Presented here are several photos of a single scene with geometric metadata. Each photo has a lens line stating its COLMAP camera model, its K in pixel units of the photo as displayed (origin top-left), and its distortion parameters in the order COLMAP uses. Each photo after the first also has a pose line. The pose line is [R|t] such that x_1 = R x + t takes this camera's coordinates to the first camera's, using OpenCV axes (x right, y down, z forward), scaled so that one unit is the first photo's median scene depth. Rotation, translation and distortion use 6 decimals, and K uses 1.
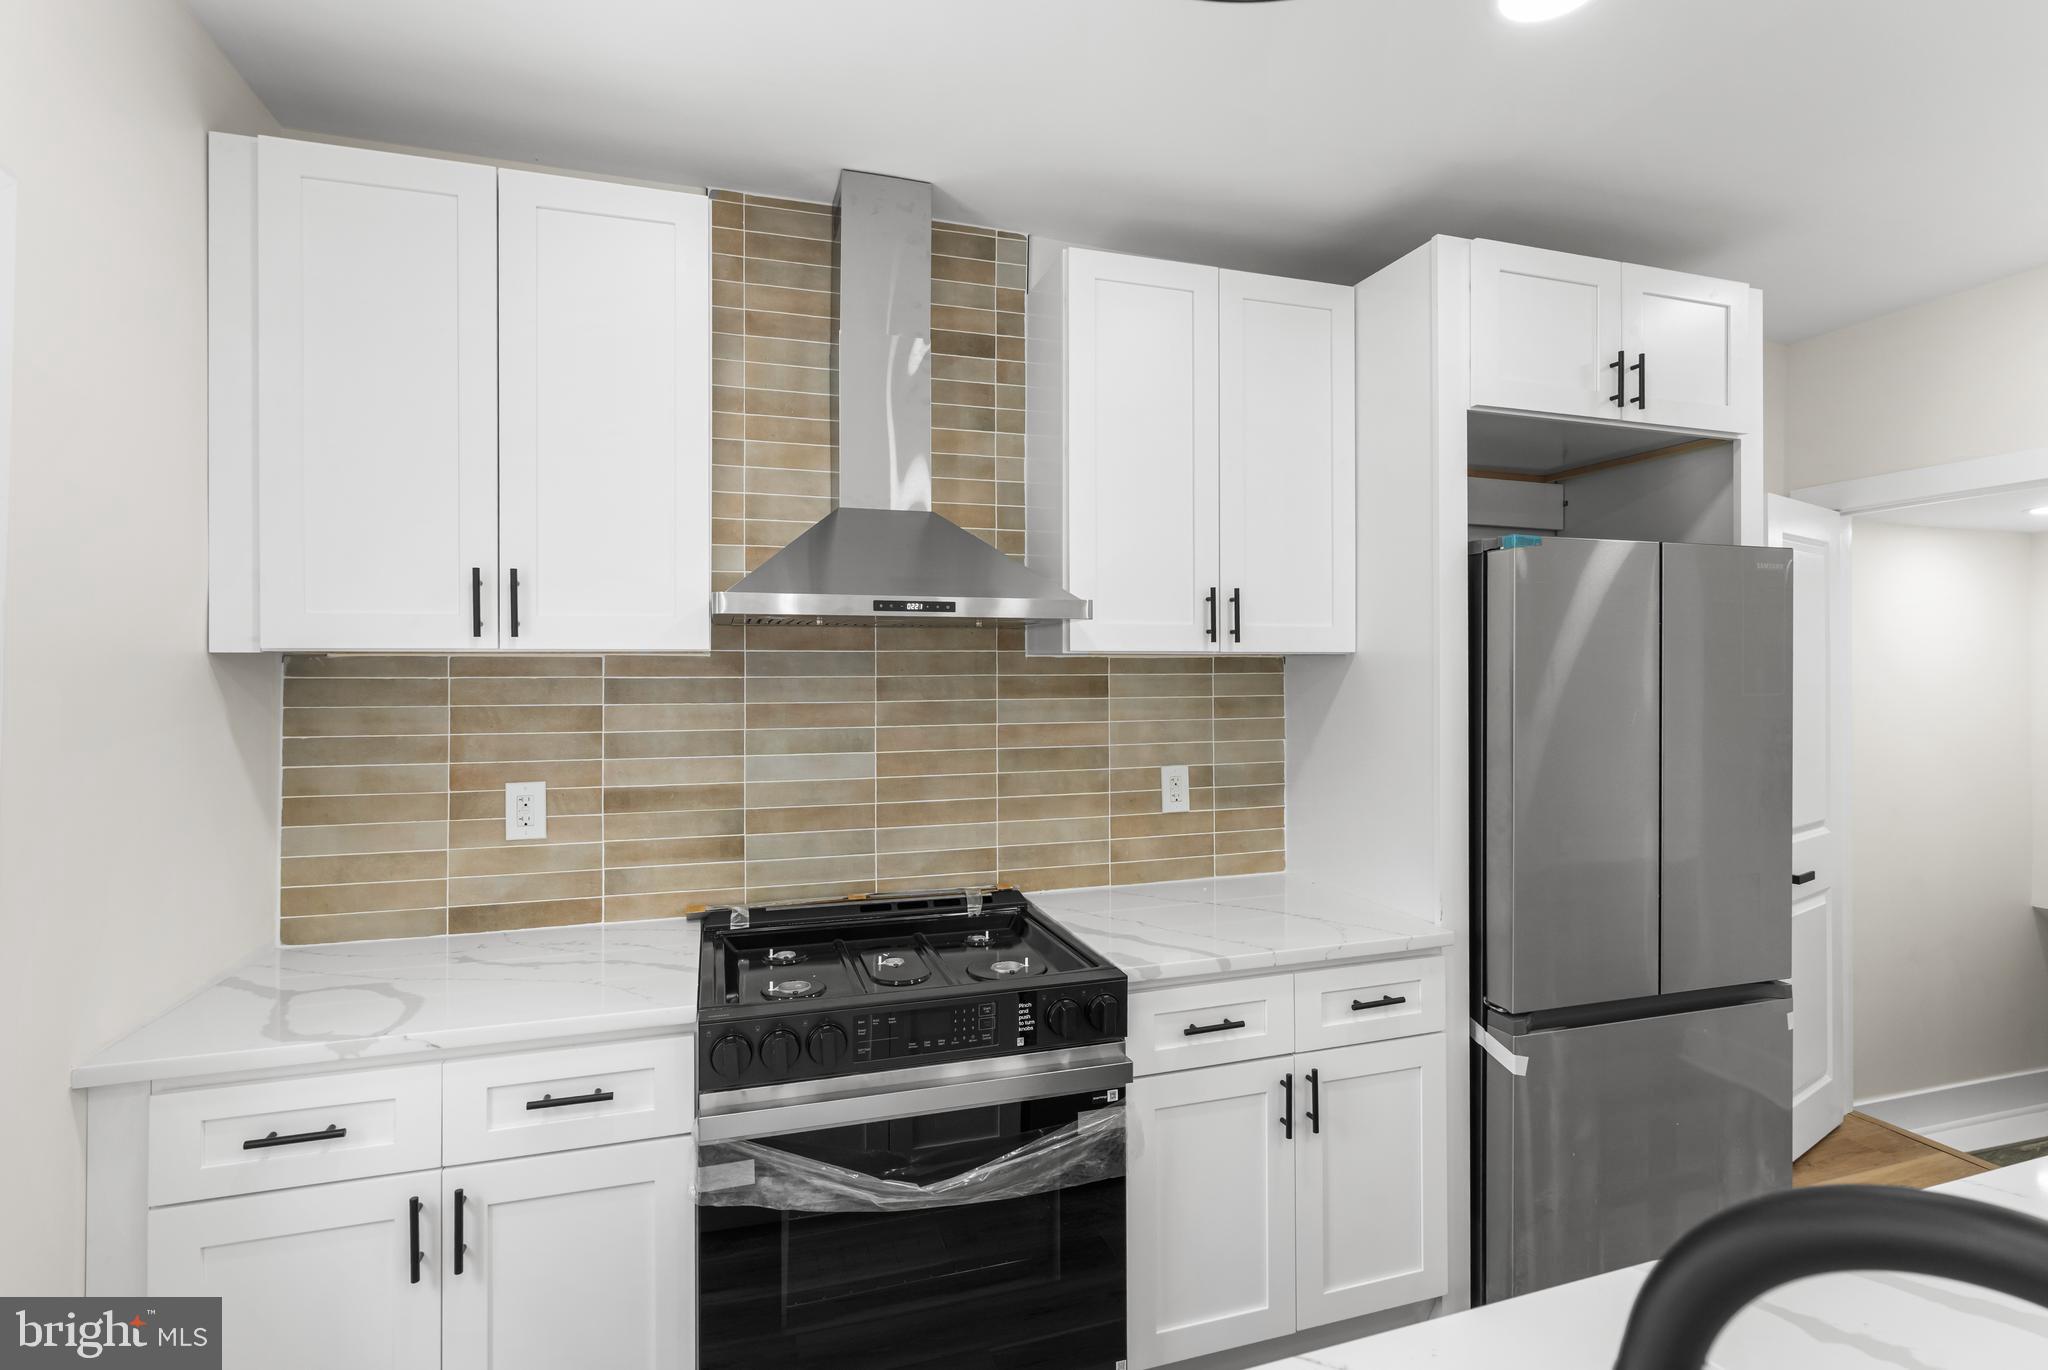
lens RADIAL K [[931.5, 0, 1024.1], [0, 931.5, 678.6], [0, 0, 1]] dist [-0.008870, 0.002790]
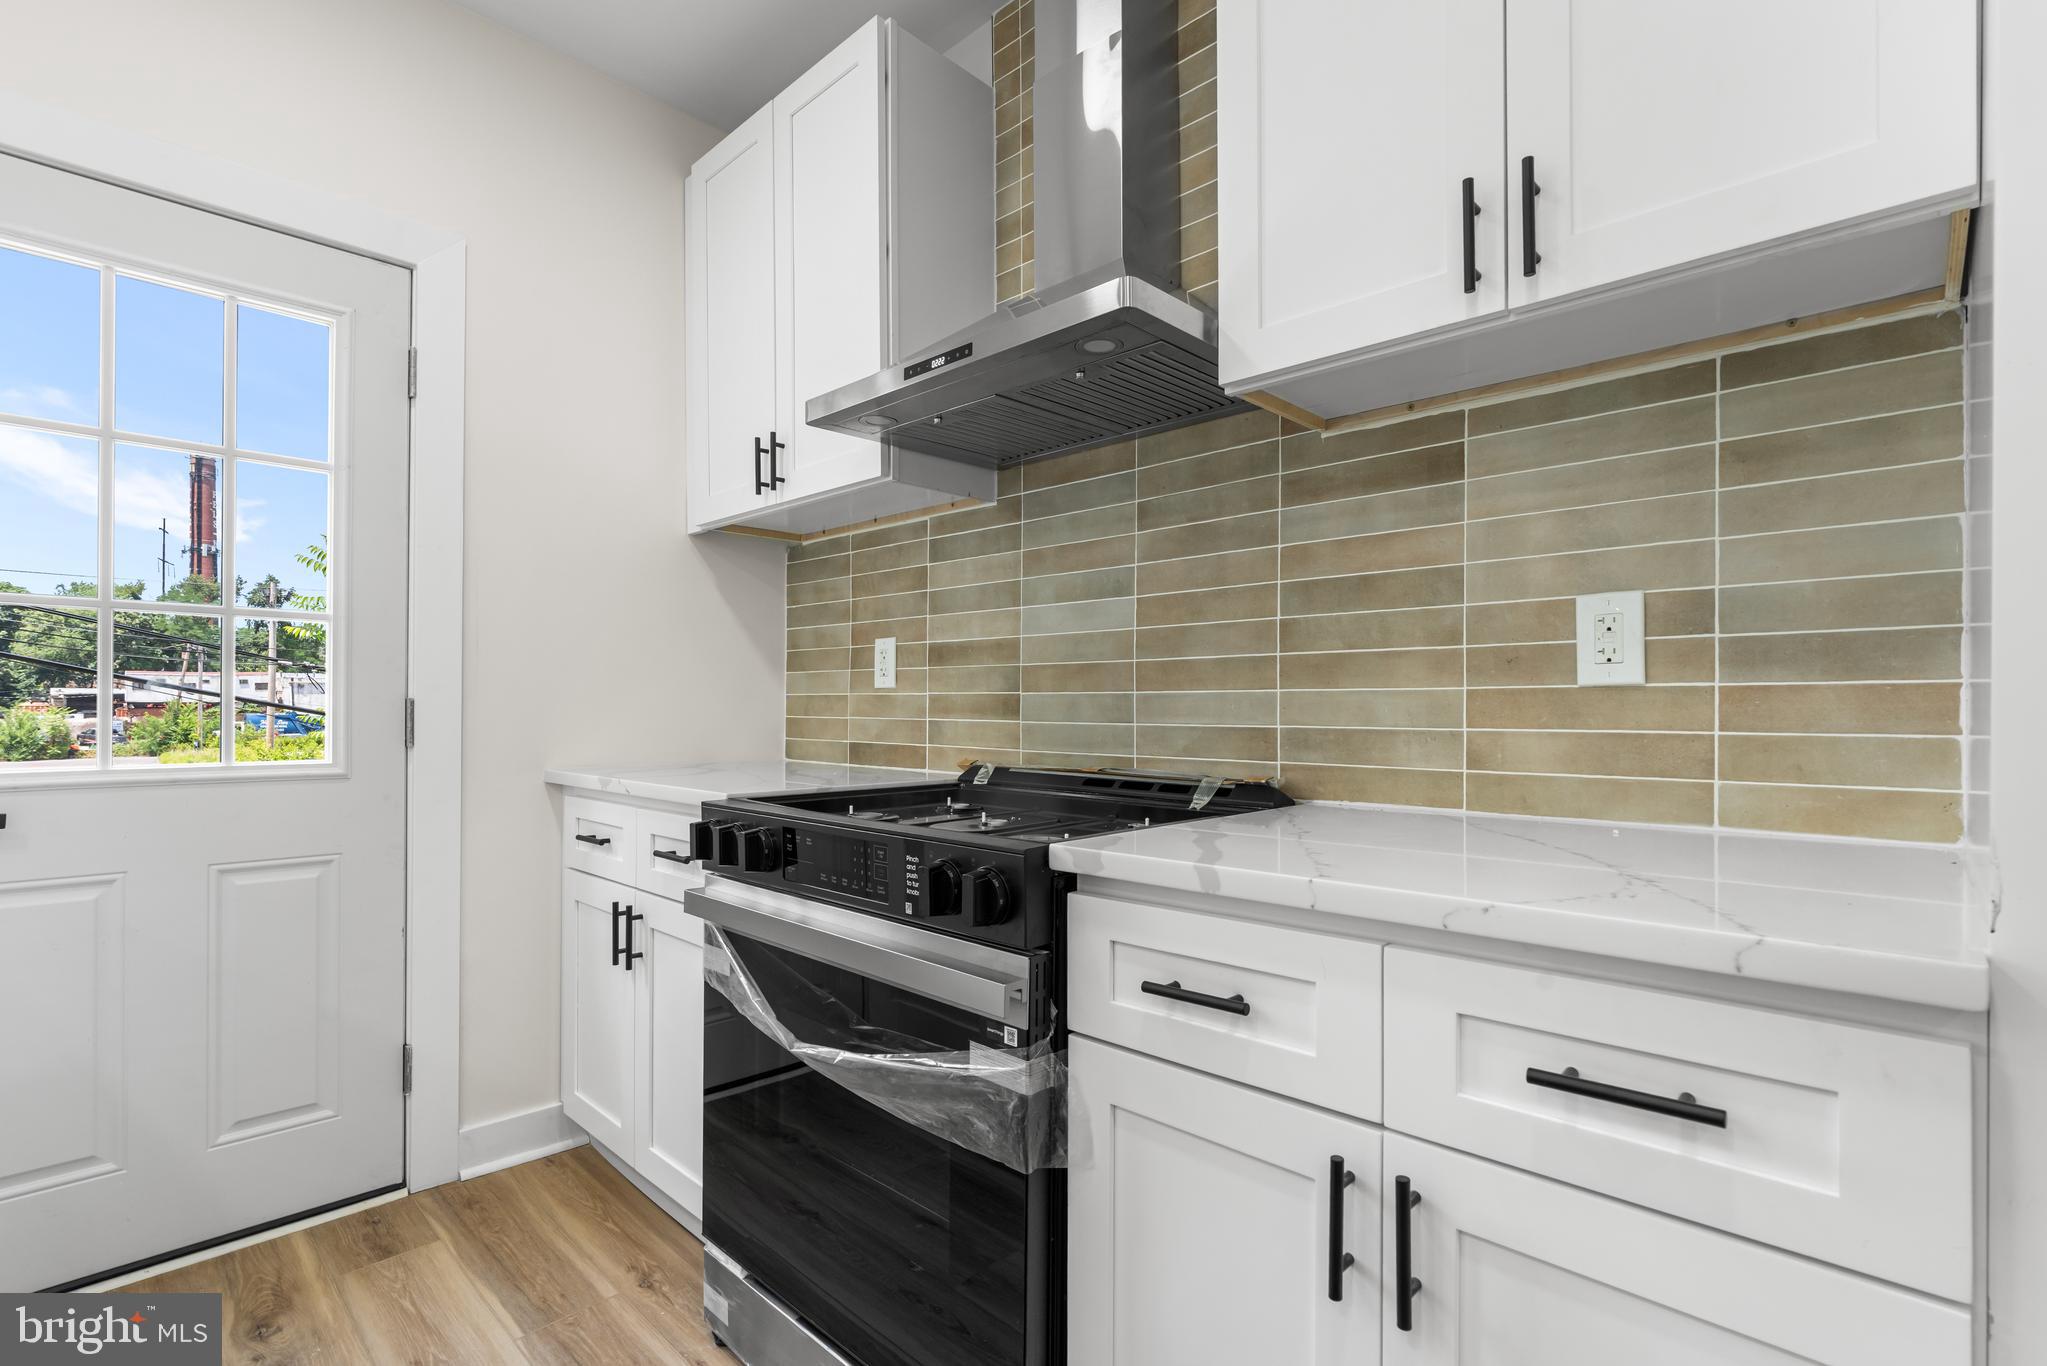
lens RADIAL K [[931.1, 0, 1020.7], [0, 931.1, 702.0], [0, 0, 1]] dist [-0.008870, 0.002790]
pose [[0.494921, 0.006565, -0.868913, 0.497012], [-0.001367, 0.999976, 0.006776, 0.168514], [0.868937, -0.002166, 0.494919, 0.536155]]
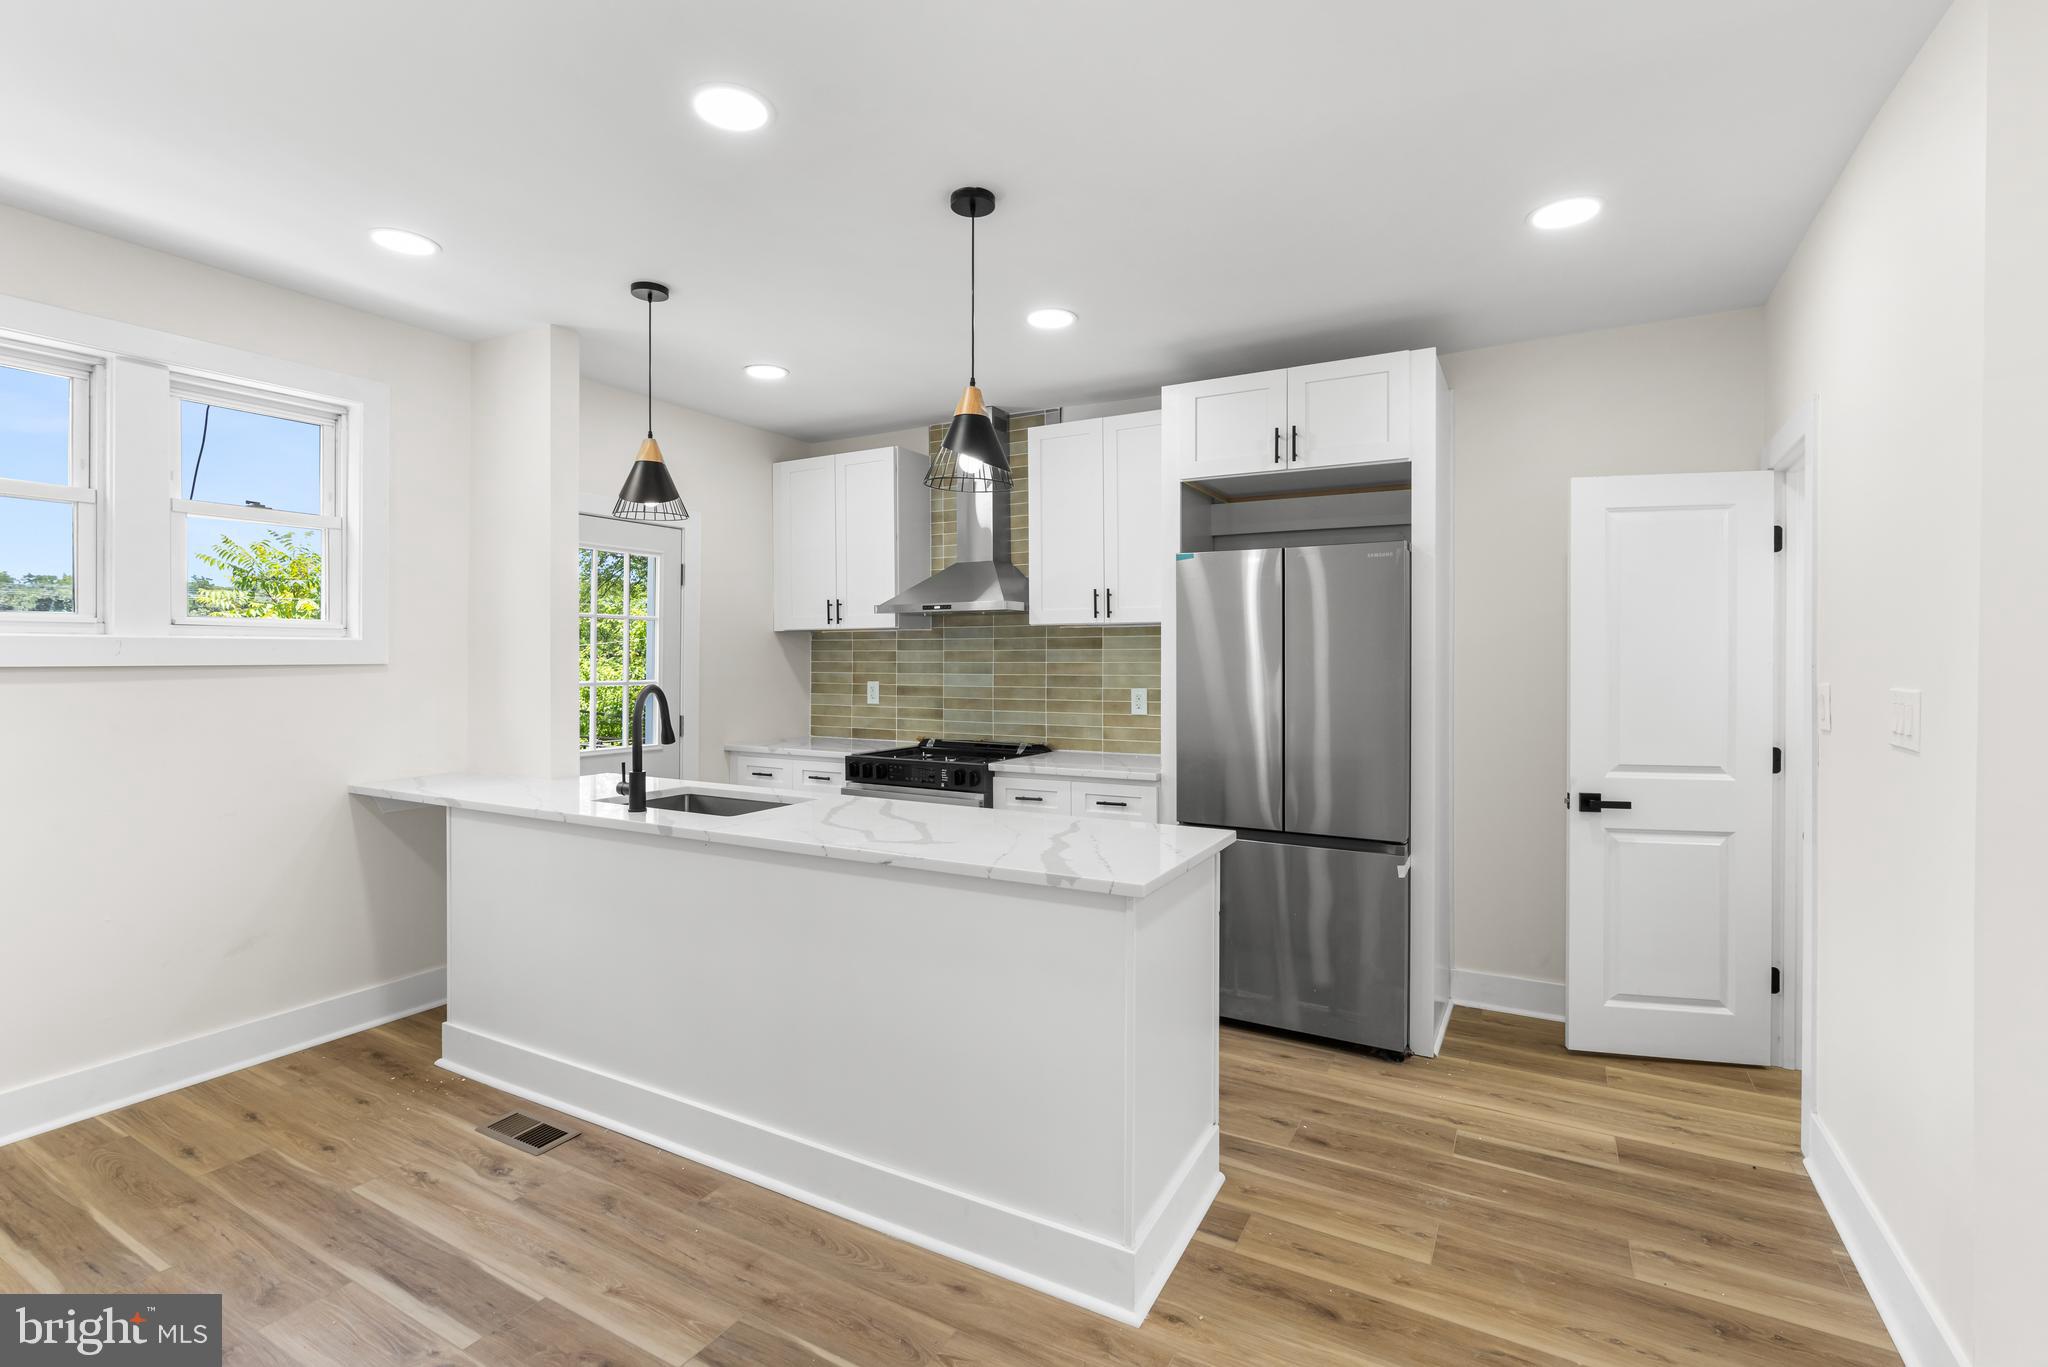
lens RADIAL K [[931.5, 0, 992.4], [0, 931.5, 635.2], [0, 0, 1]] dist [-0.008870, 0.002790]
pose [[0.674141, -0.012418, -0.738499, 1.426136], [-0.000065, 0.999858, -0.016873, 0.027119], [0.738603, 0.011423, 0.674044, -0.425526]]
